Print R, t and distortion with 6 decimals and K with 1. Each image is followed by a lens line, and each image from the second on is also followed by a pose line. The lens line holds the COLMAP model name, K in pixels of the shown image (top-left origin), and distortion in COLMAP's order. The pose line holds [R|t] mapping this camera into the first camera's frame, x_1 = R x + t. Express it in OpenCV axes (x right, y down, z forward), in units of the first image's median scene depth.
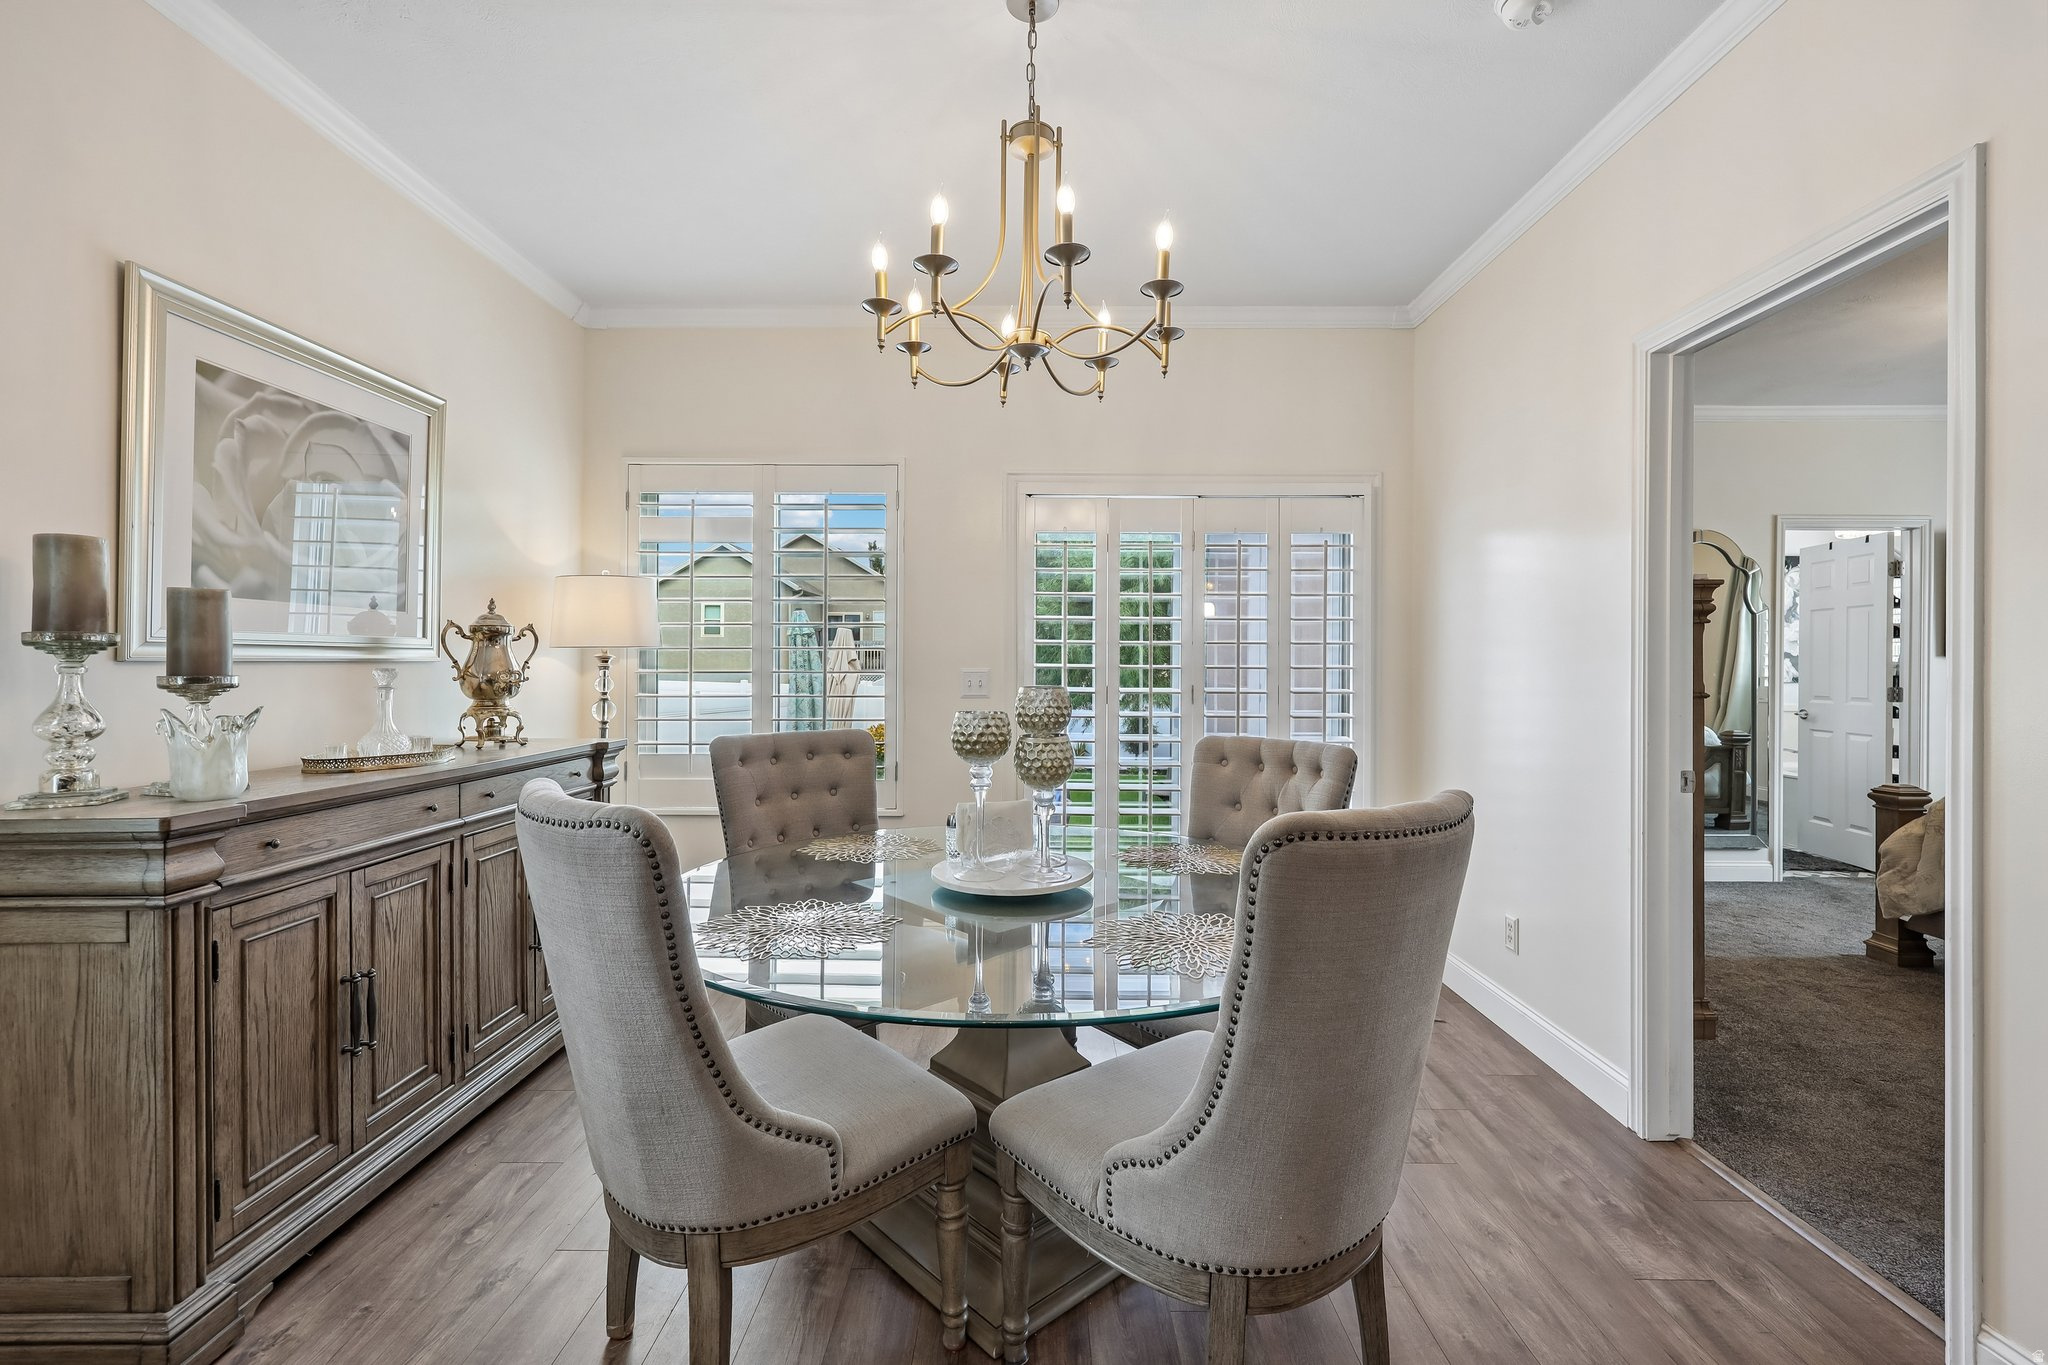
lens RADIAL K [[894.1, 0, 1020.9], [0, 894.1, 661.1], [0, 0, 1]] dist [0.003839, 0.000528]
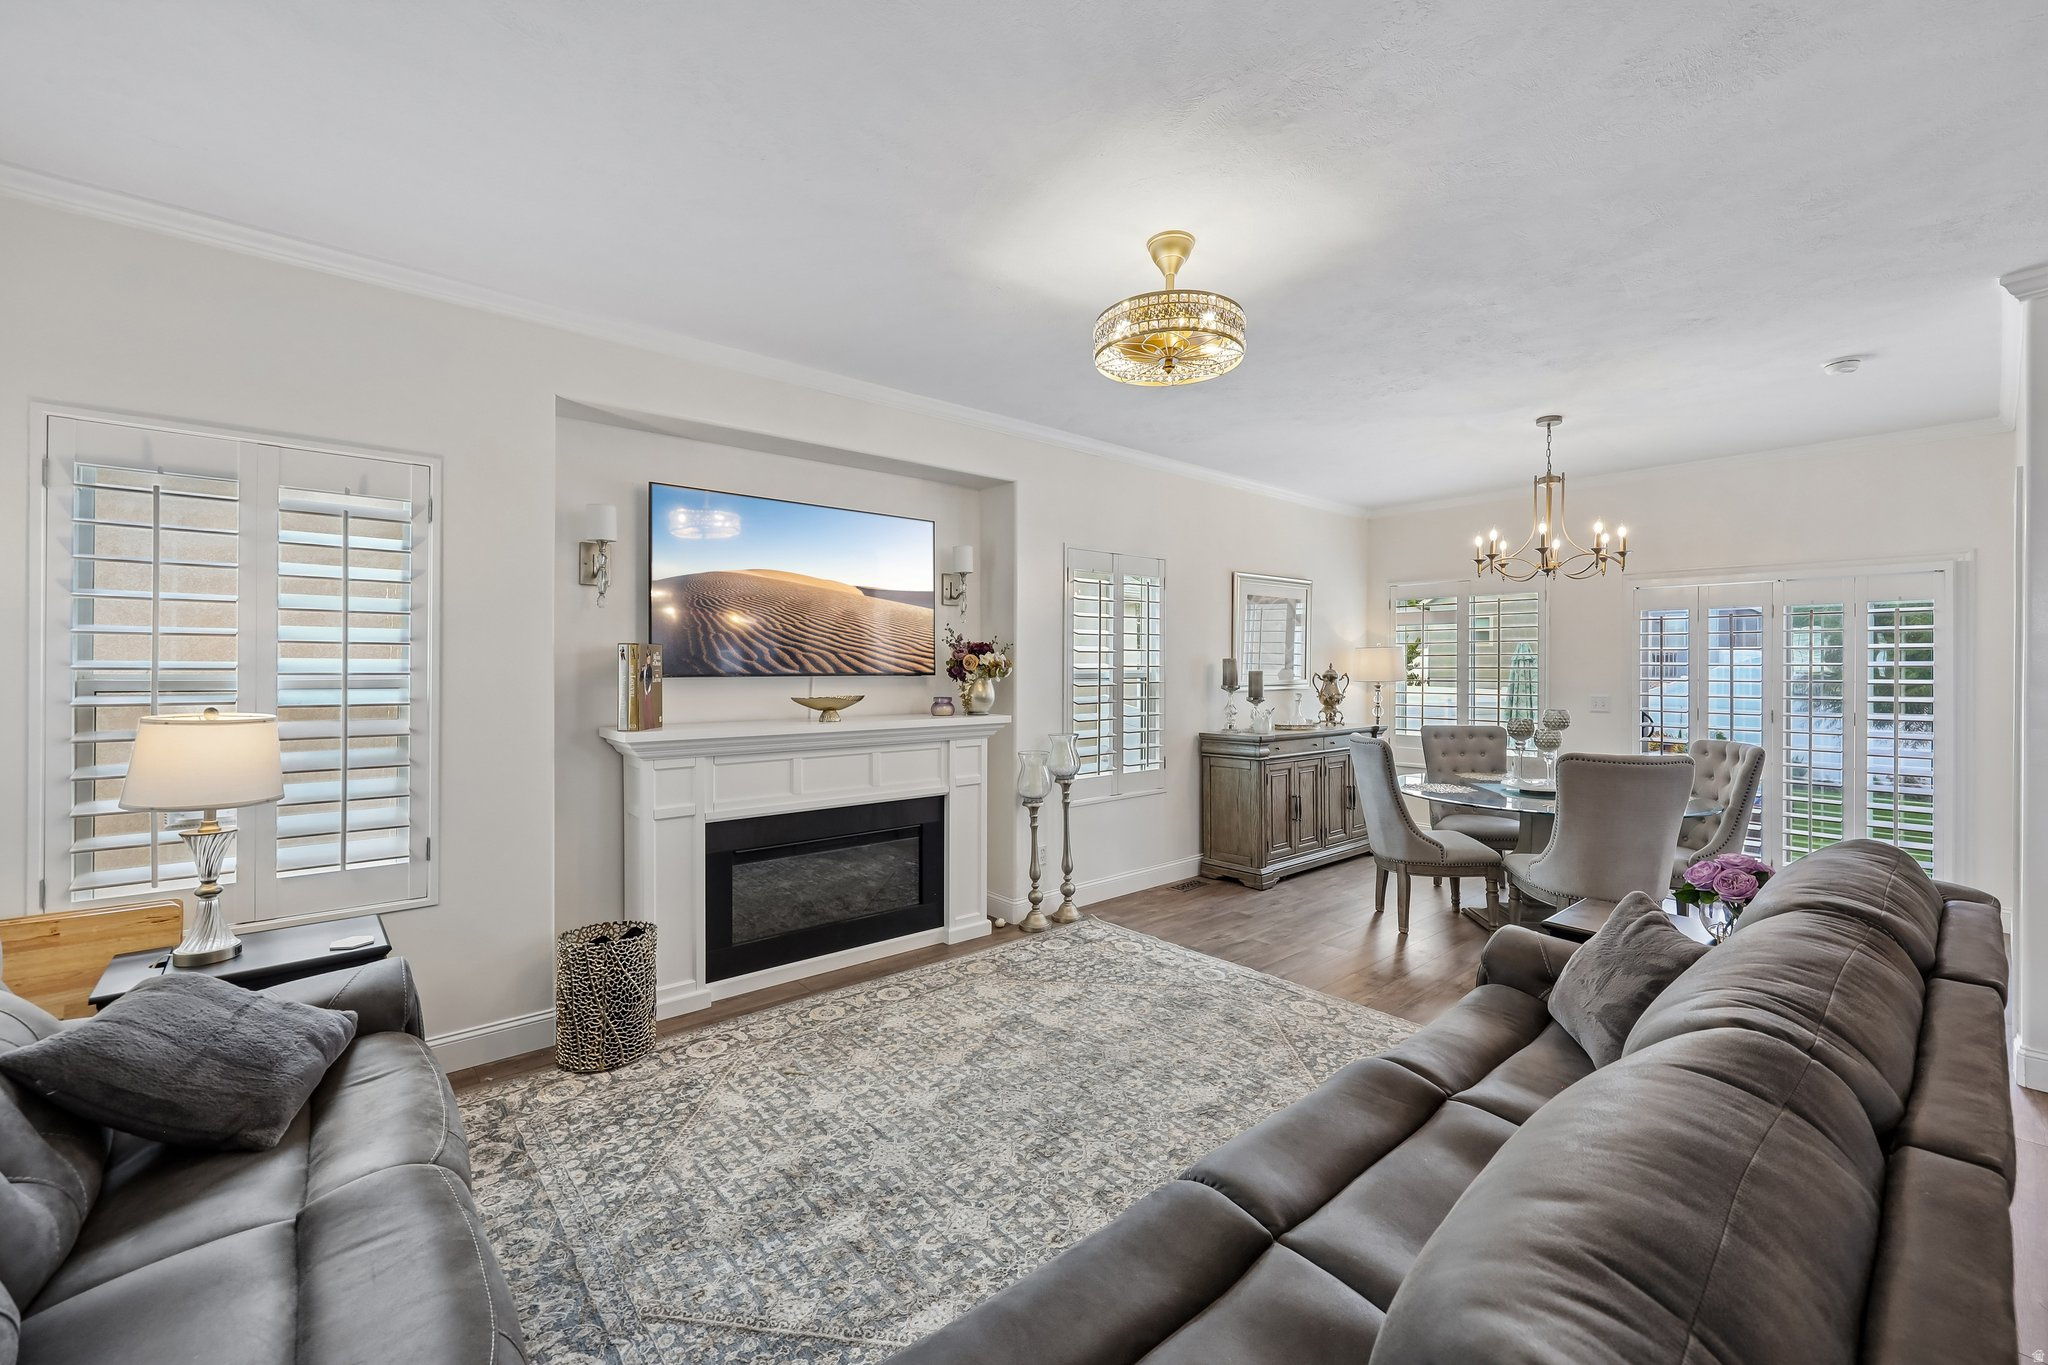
lens RADIAL K [[813.4, 0, 1028.0], [0, 813.4, 659.6], [0, 0, 1]] dist [-0.000603, 0.000103]
pose [[0.657406, -0.007099, -0.753503, 0.659847], [0.002191, 0.999969, -0.007509, -0.083101], [0.753534, 0.003286, 0.657401, -1.331244]]
